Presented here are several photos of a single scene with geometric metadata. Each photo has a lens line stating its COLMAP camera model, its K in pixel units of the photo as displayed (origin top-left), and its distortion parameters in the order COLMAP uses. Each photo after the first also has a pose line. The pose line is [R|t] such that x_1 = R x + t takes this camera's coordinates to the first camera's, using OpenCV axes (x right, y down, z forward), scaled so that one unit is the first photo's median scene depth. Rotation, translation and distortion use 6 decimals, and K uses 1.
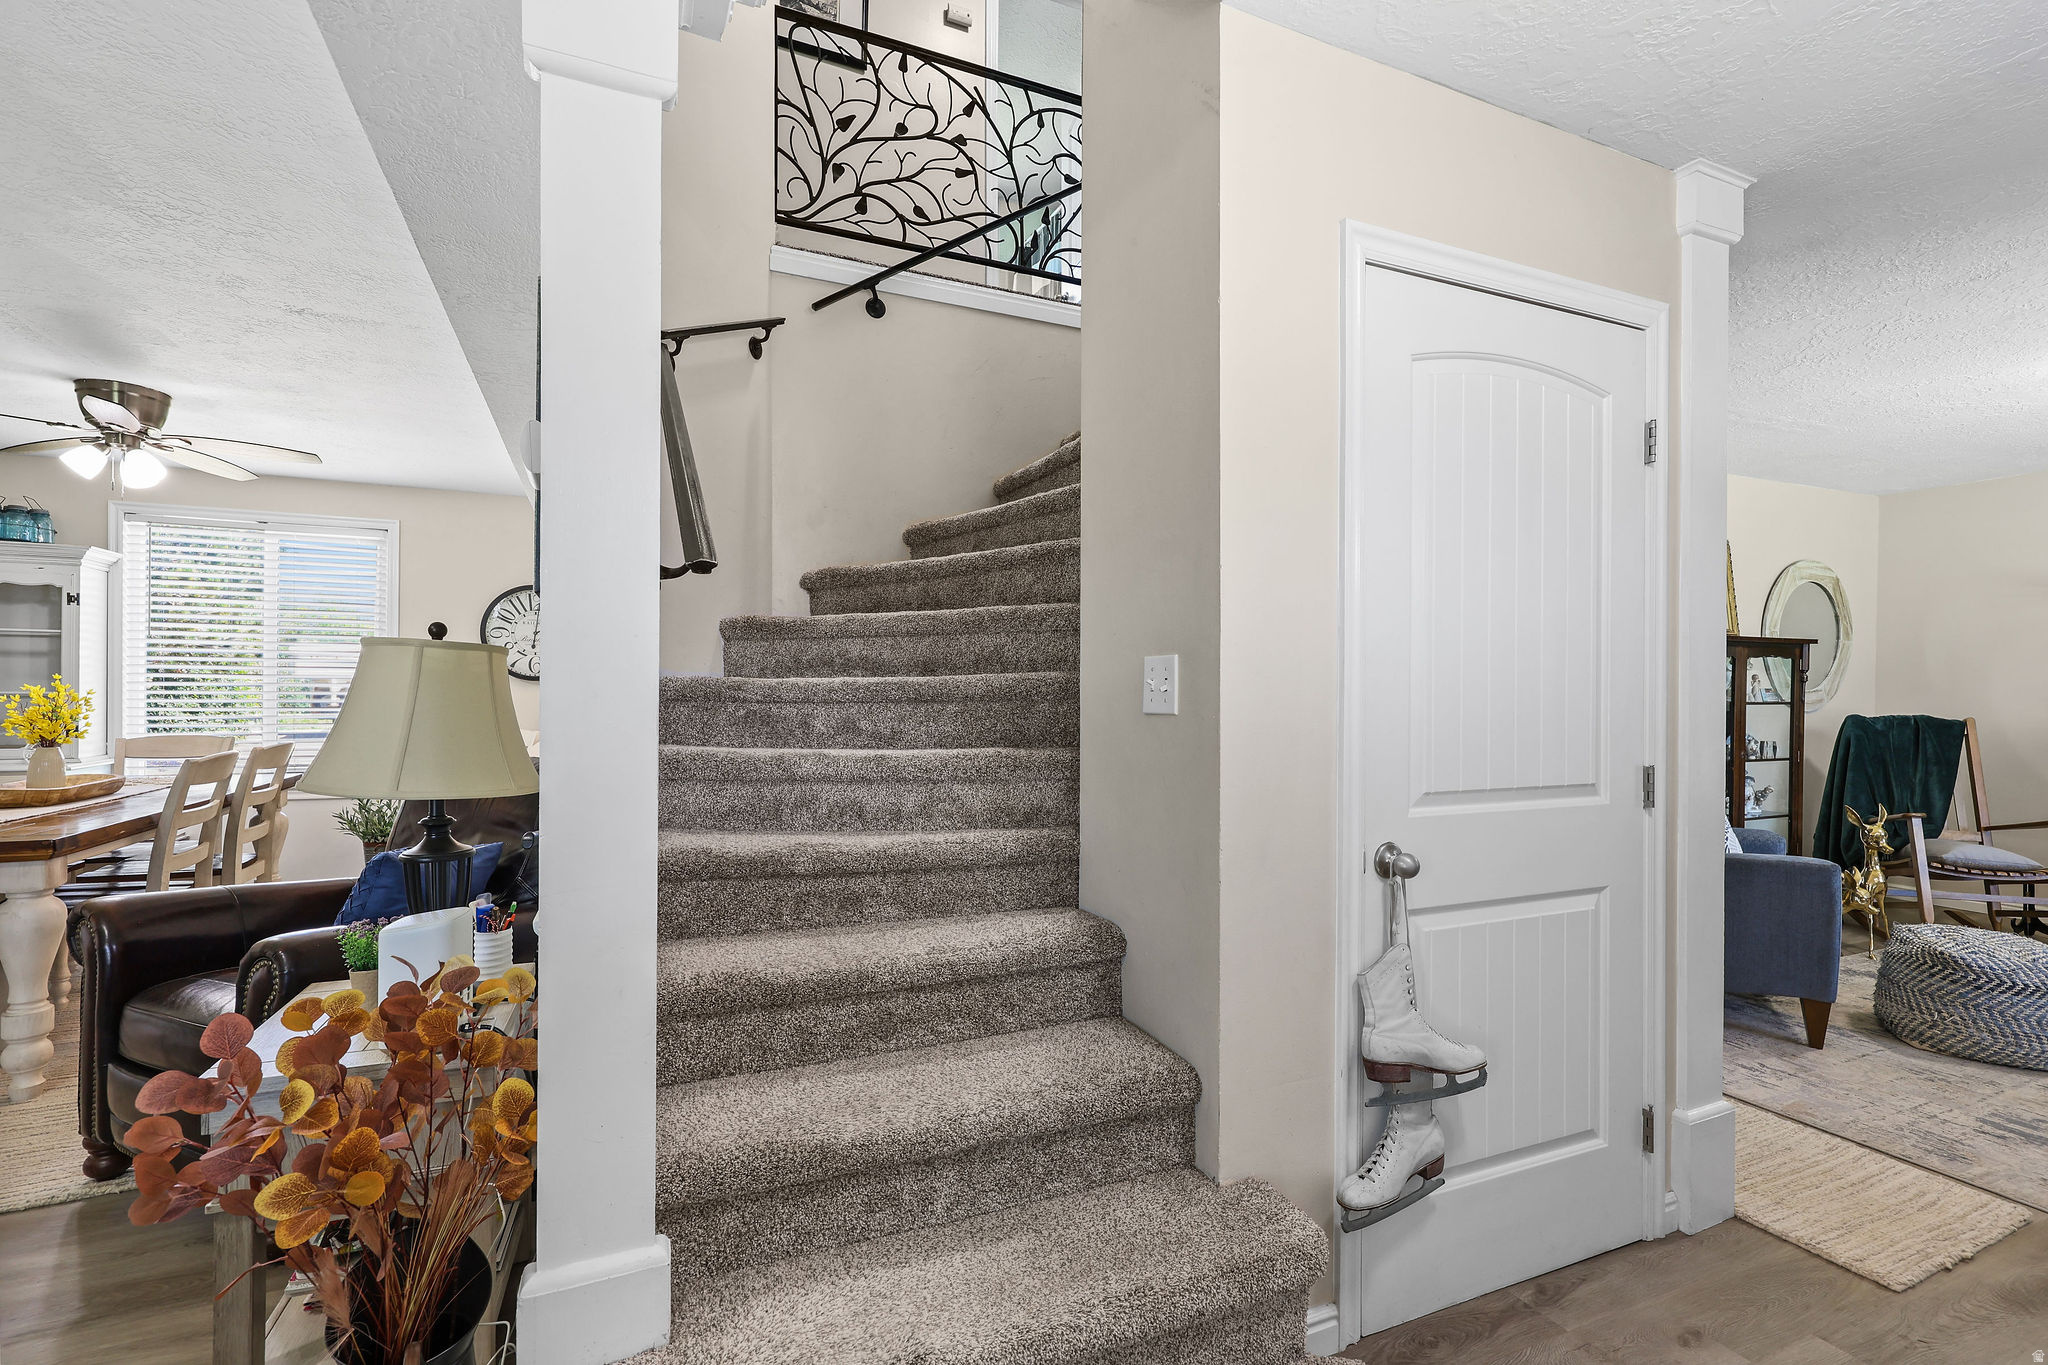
lens RADIAL K [[907.9, 0, 1011.0], [0, 907.9, 692.8], [0, 0, 1]] dist [0.000970, -0.000047]
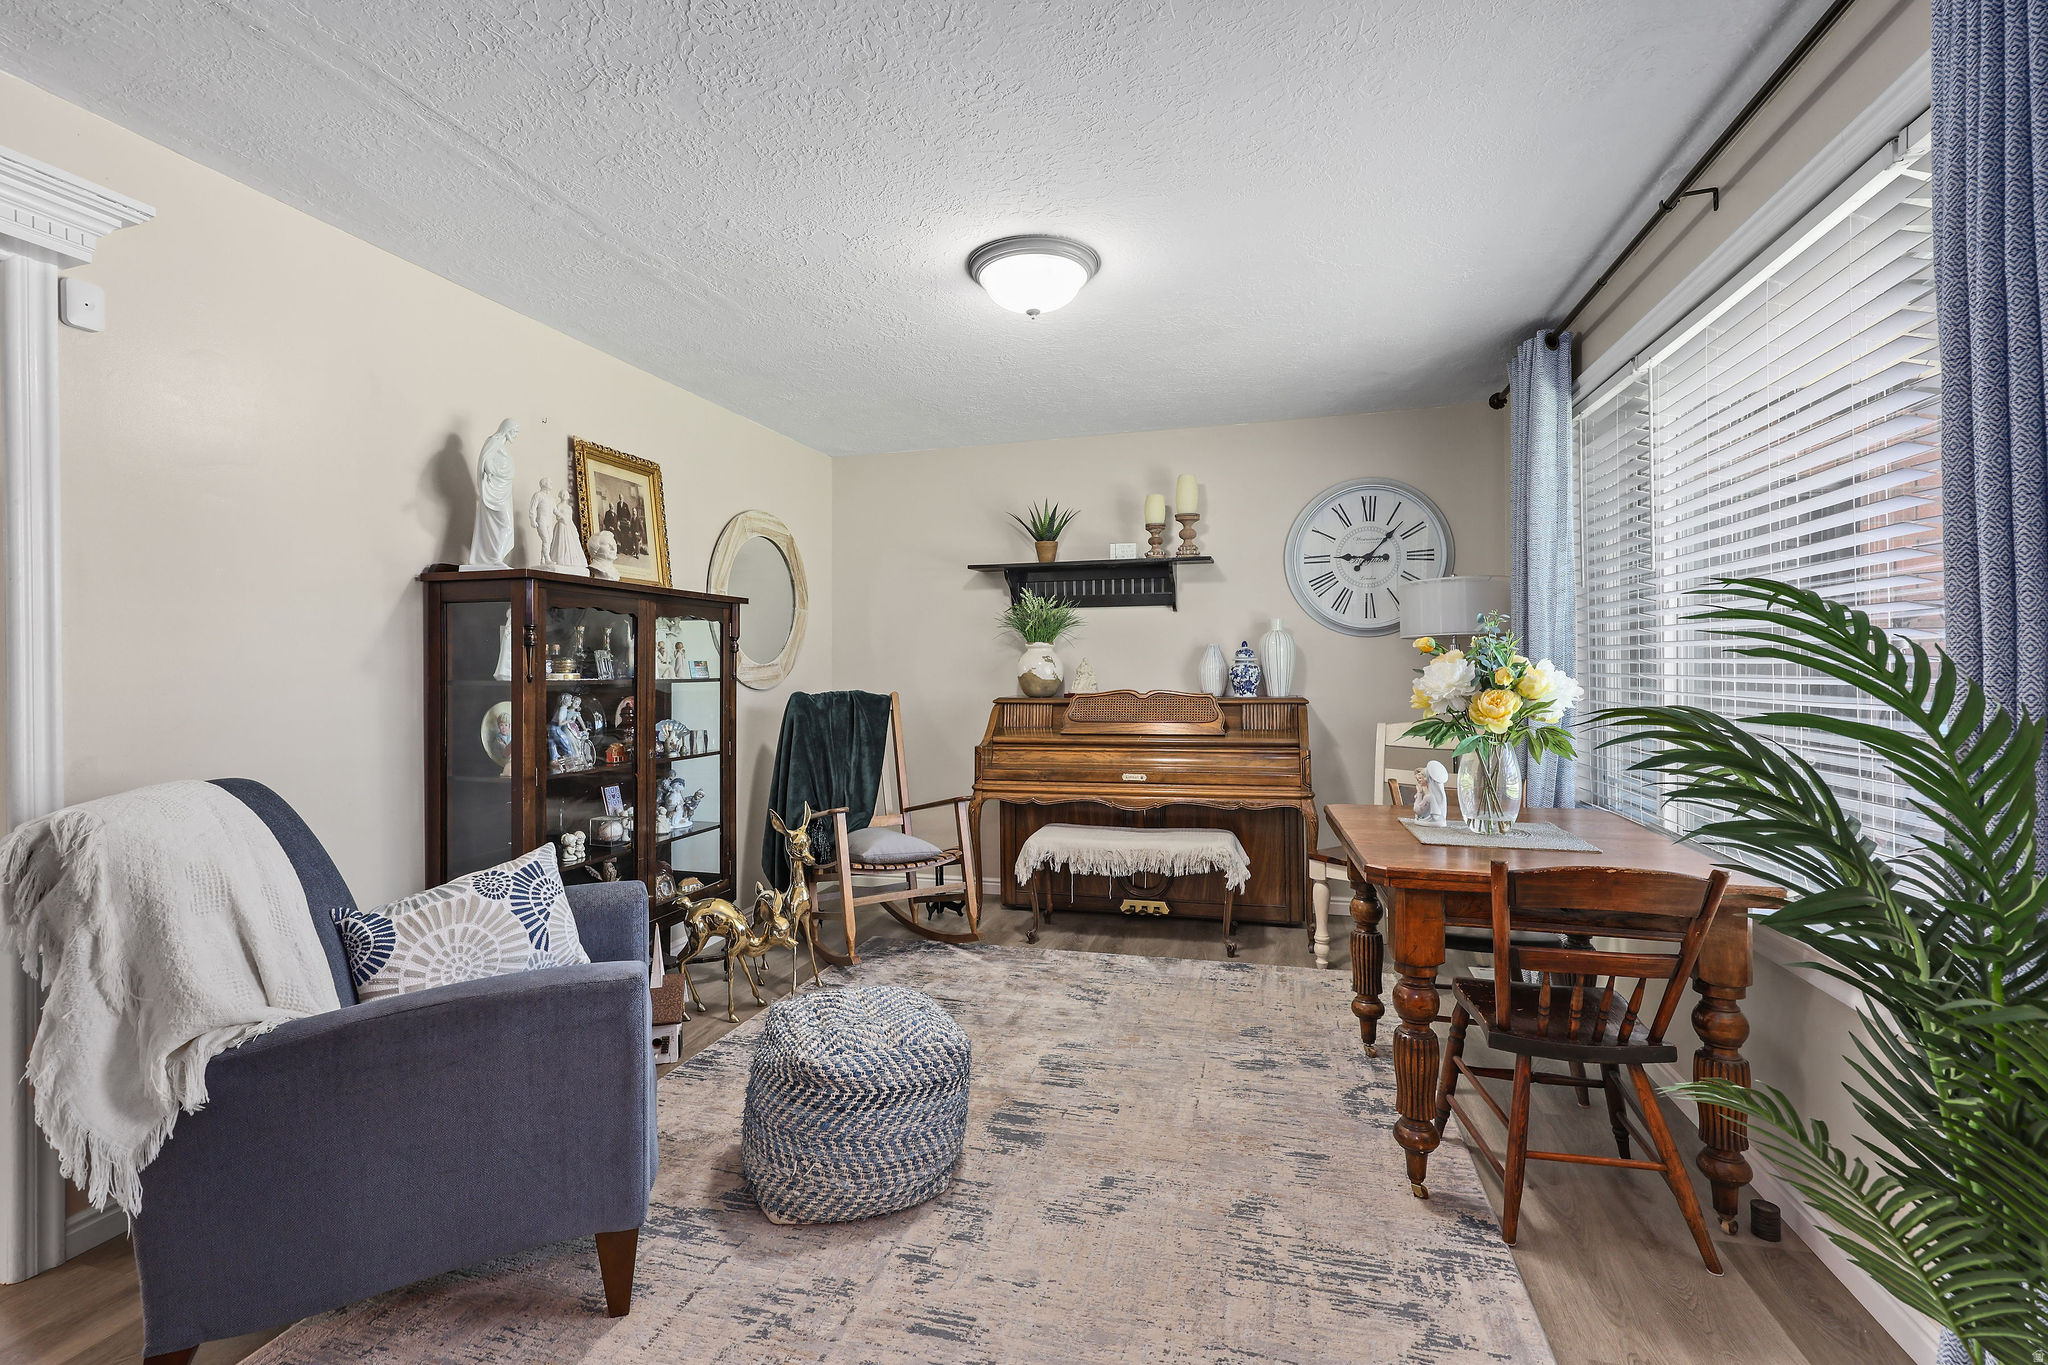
lens RADIAL K [[933.1, 0, 1016.4], [0, 933.1, 678.0], [0, 0, 1]] dist [0.000016, 0.000135]
pose [[0.631094, -0.015450, 0.775552, 0.402178], [0.014049, 0.999865, 0.008487, 0.006835], [-0.775579, 0.005540, 0.631226, 0.305532]]
